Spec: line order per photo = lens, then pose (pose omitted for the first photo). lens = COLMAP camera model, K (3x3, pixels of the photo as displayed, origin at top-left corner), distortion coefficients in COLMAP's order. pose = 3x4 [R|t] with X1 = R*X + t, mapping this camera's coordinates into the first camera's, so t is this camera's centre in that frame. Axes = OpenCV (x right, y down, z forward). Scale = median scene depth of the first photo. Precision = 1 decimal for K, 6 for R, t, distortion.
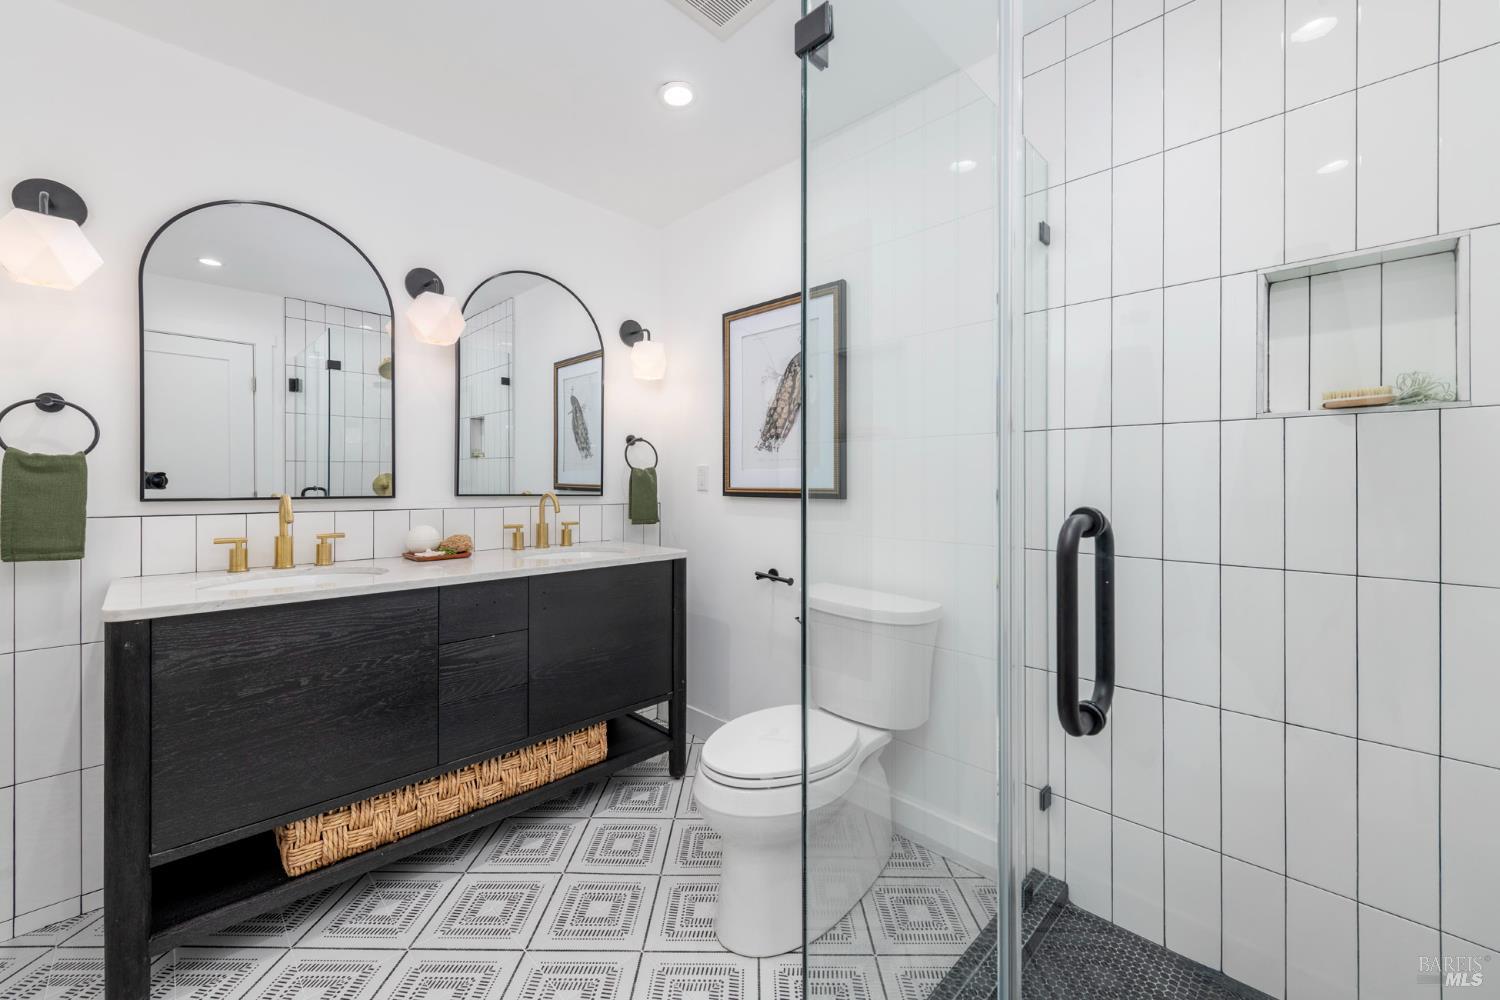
lens RADIAL K [[603.0, 0, 754.9], [0, 603.0, 487.8], [0, 0, 1]] dist [0.009880, -0.002676]
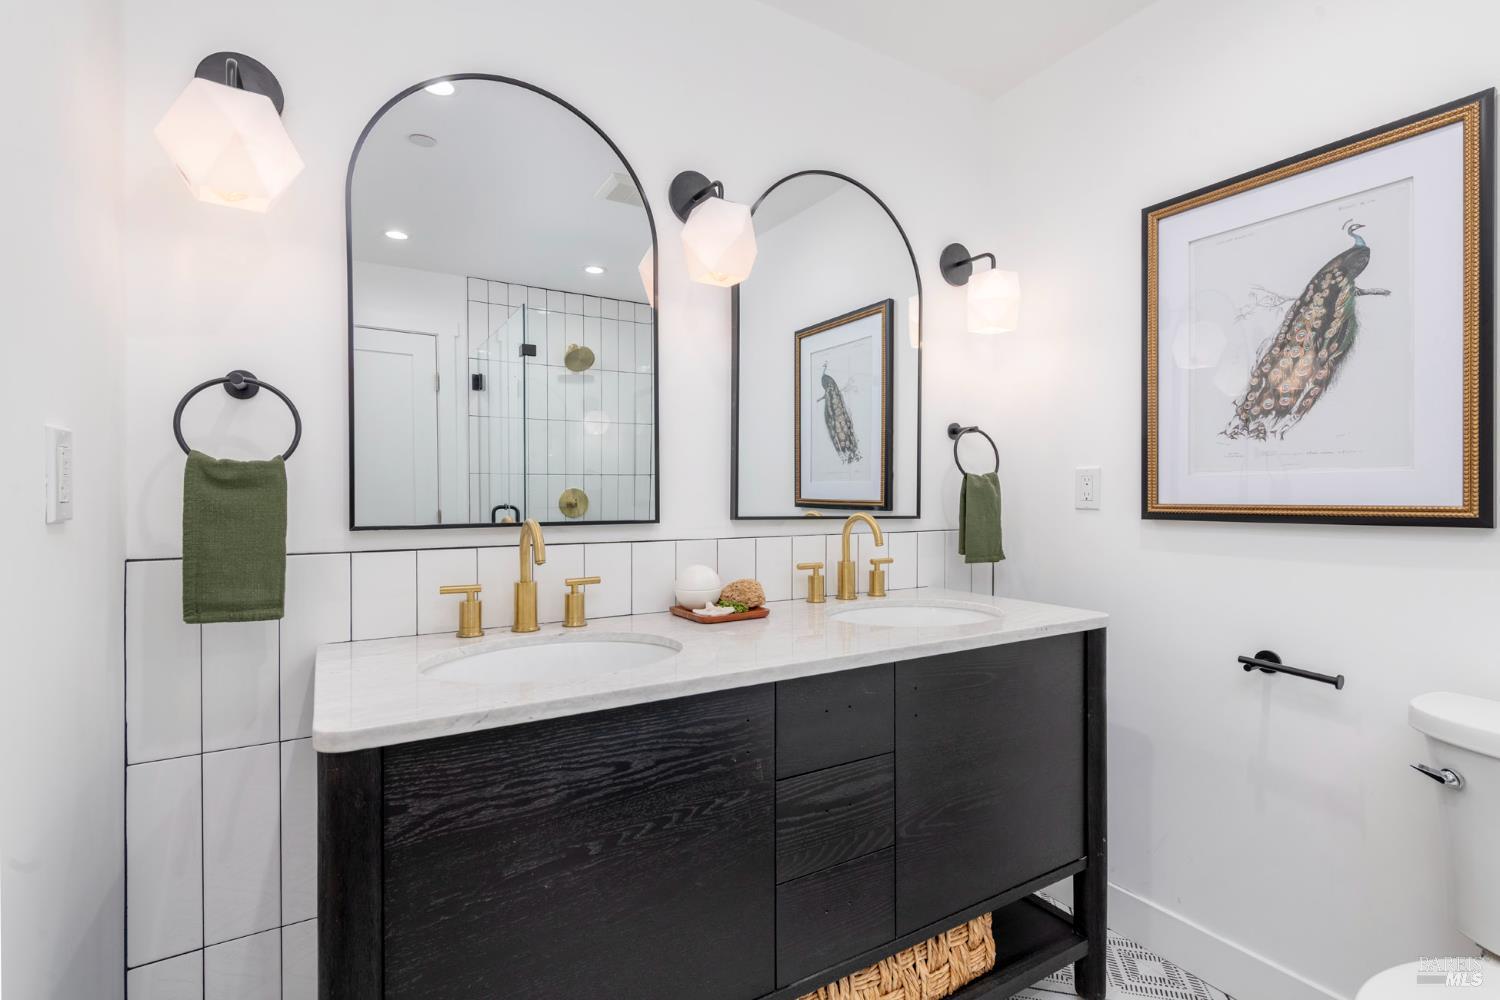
lens RADIAL K [[726.8, 0, 749.5], [0, 726.8, 504.3], [0, 0, 1]] dist [0.013343, -0.001737]
pose [[0.967332, -0.003885, -0.253482, -0.296476], [0.004371, 0.999990, 0.001355, -0.003810], [0.253474, -0.002419, 0.967339, 0.259292]]
